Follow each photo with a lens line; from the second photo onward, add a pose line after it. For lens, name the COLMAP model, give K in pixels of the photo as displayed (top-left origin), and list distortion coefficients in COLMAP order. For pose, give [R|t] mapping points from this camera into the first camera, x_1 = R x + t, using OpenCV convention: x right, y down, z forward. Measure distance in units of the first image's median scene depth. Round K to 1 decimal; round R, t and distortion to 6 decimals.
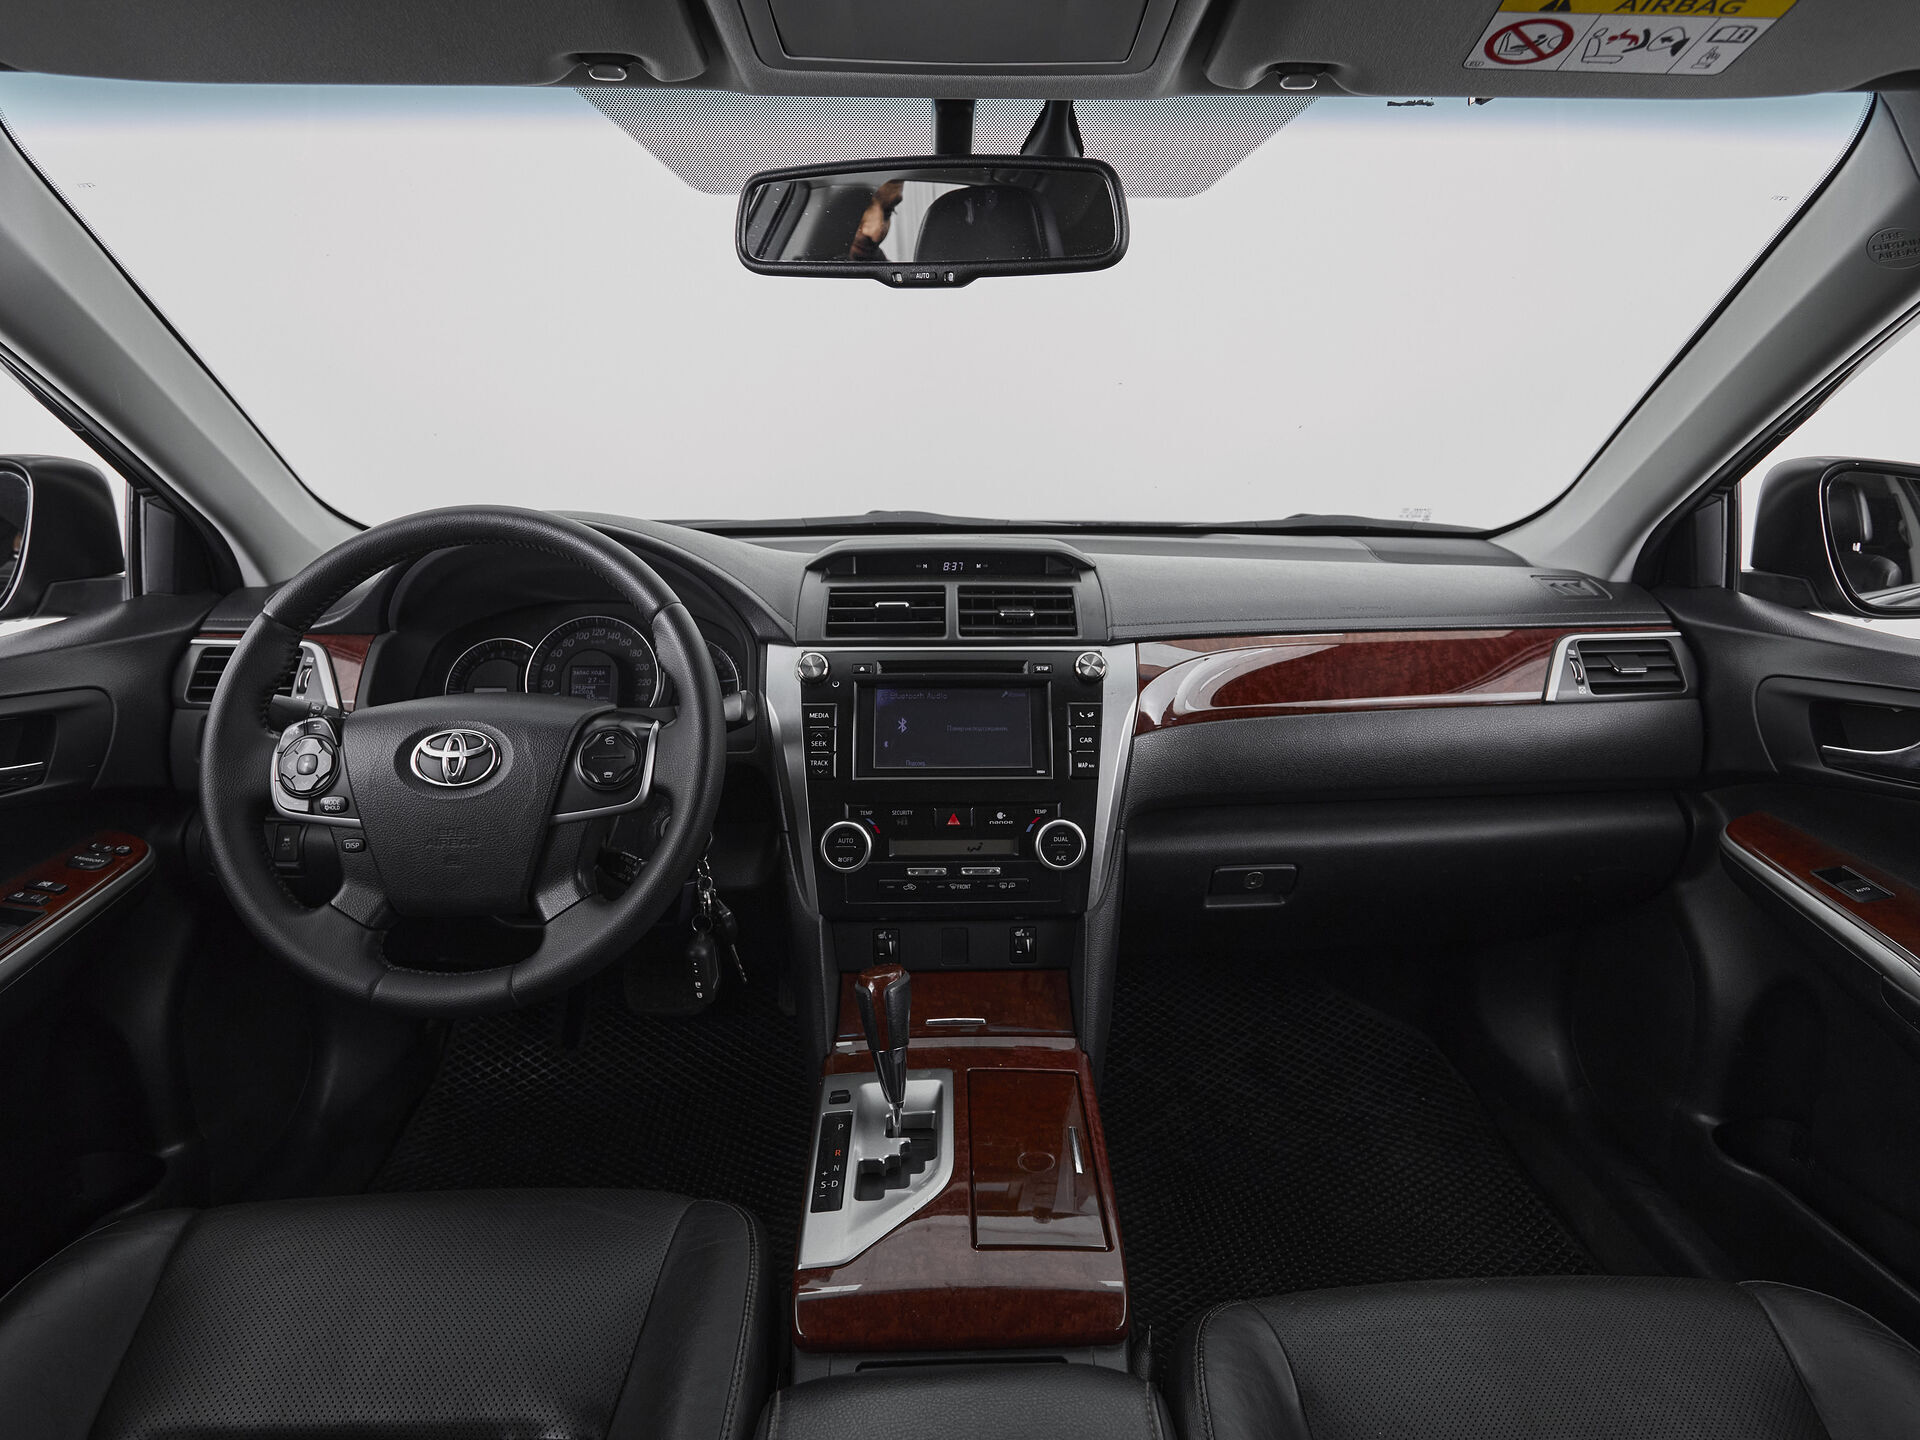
lens RADIAL K [[928.0, 0, 966.6], [0, 928.0, 691.6], [0, 0, 1]] dist [0.002903, 0.000490]
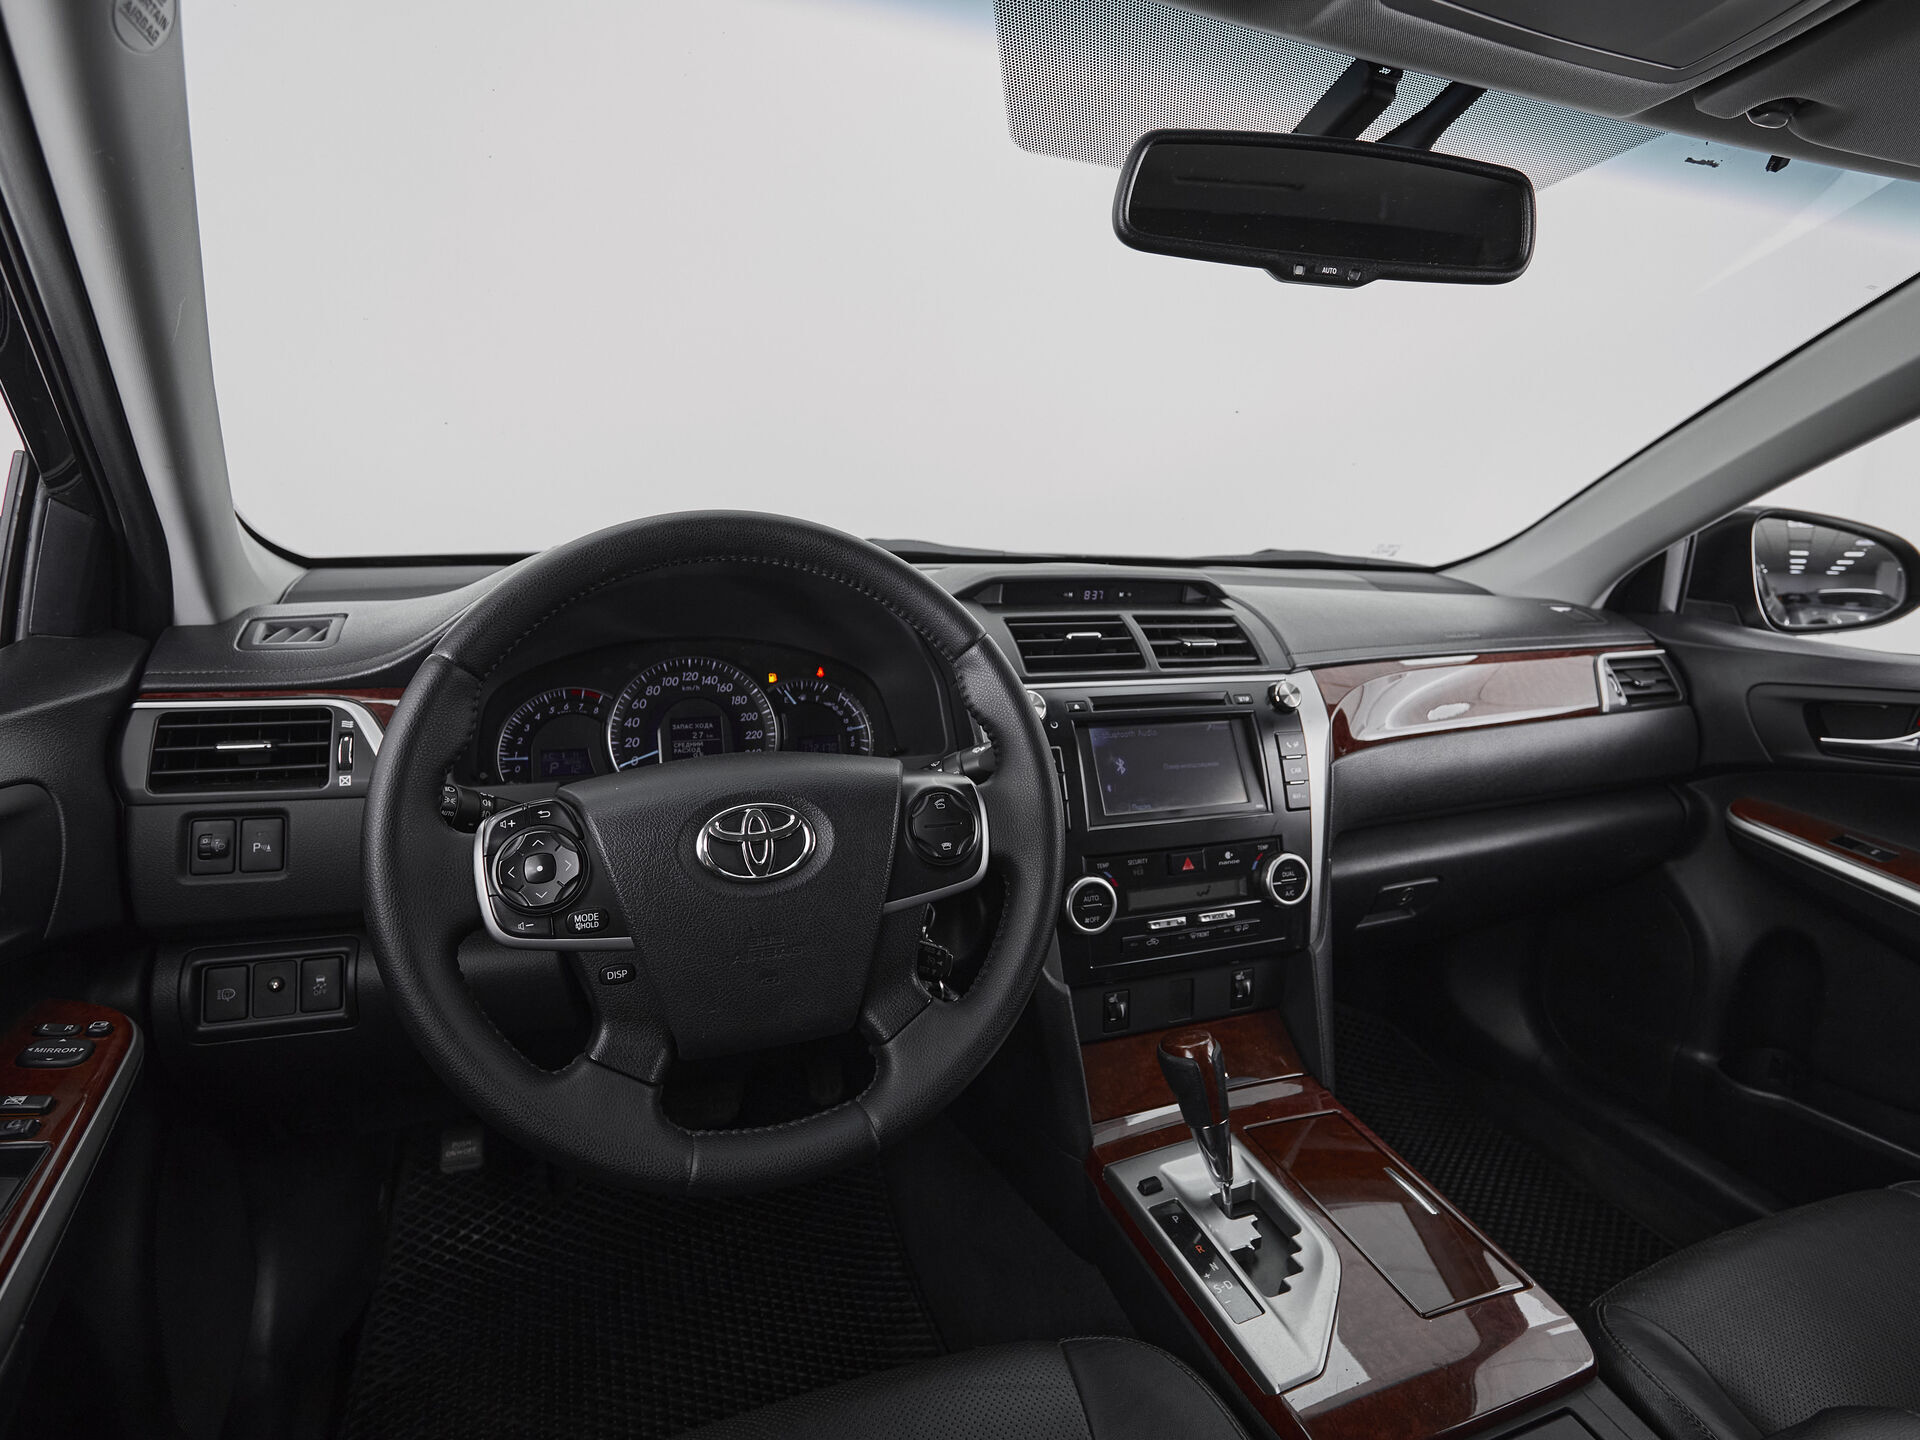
lens RADIAL K [[914.2, 0, 960.0], [0, 914.2, 720.0], [0, 0, 1]] dist [0.000467, 0.000076]
pose [[0.948892, -0.043405, 0.312603, -0.506957], [0.046367, 0.998922, -0.002043, -0.015329], [-0.312178, 0.016433, 0.949882, 0.193282]]
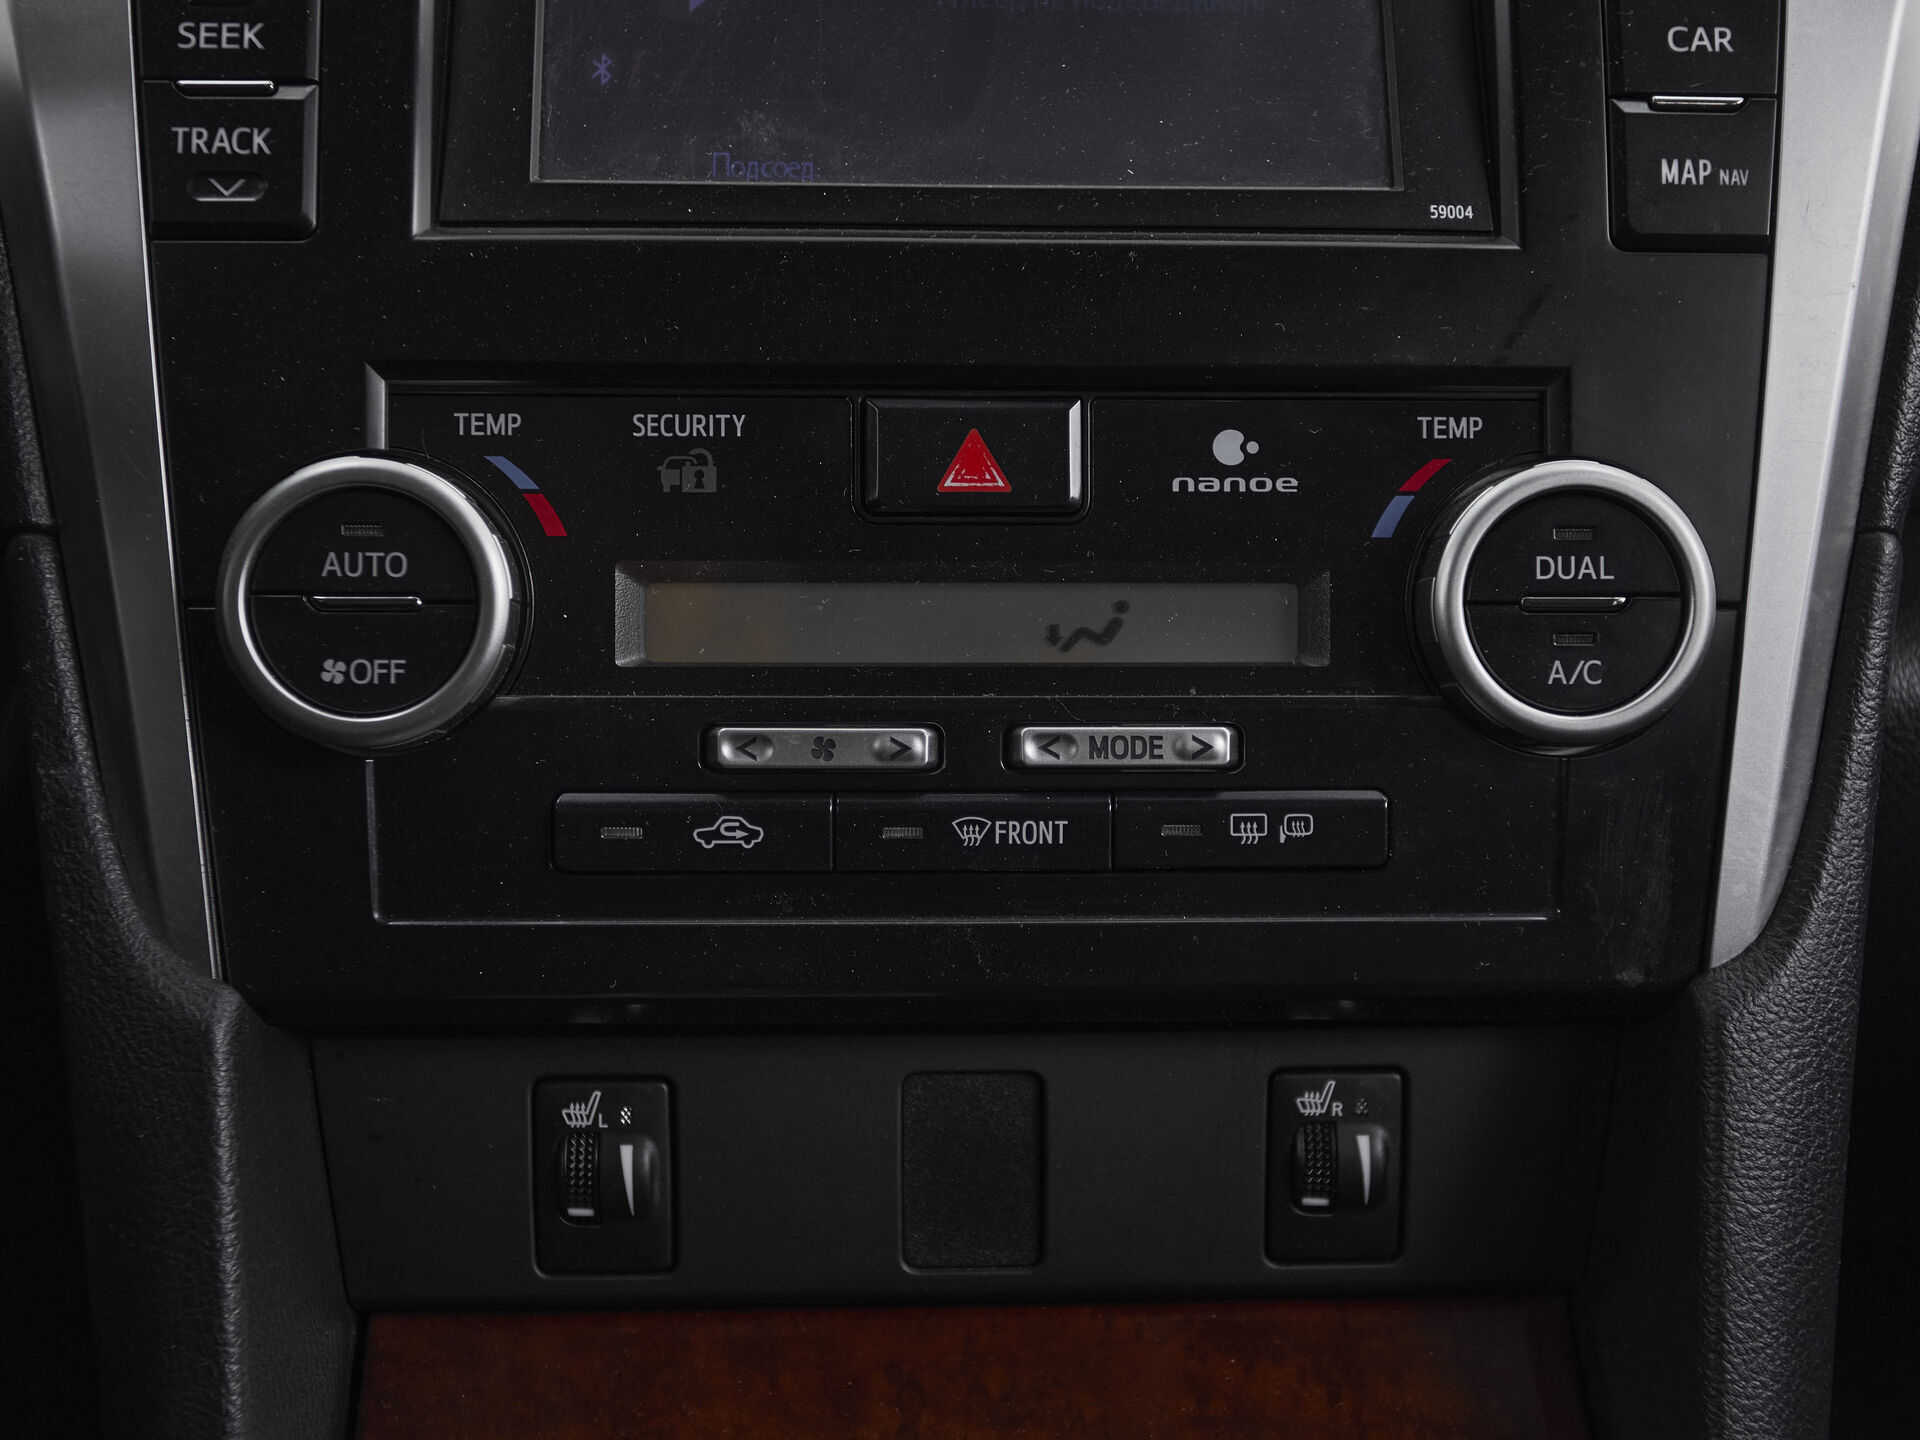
lens RADIAL K [[2148.0, 0, 933.4], [0, 2148.0, 716.8], [0, 0, 1]] dist [0.016112, 0.014380]
pose [[0.999929, 0.002620, 0.011660, -0.026290], [-0.002800, 0.999877, 0.015440, 0.178697], [-0.011618, -0.015472, 0.999813, 0.576019]]
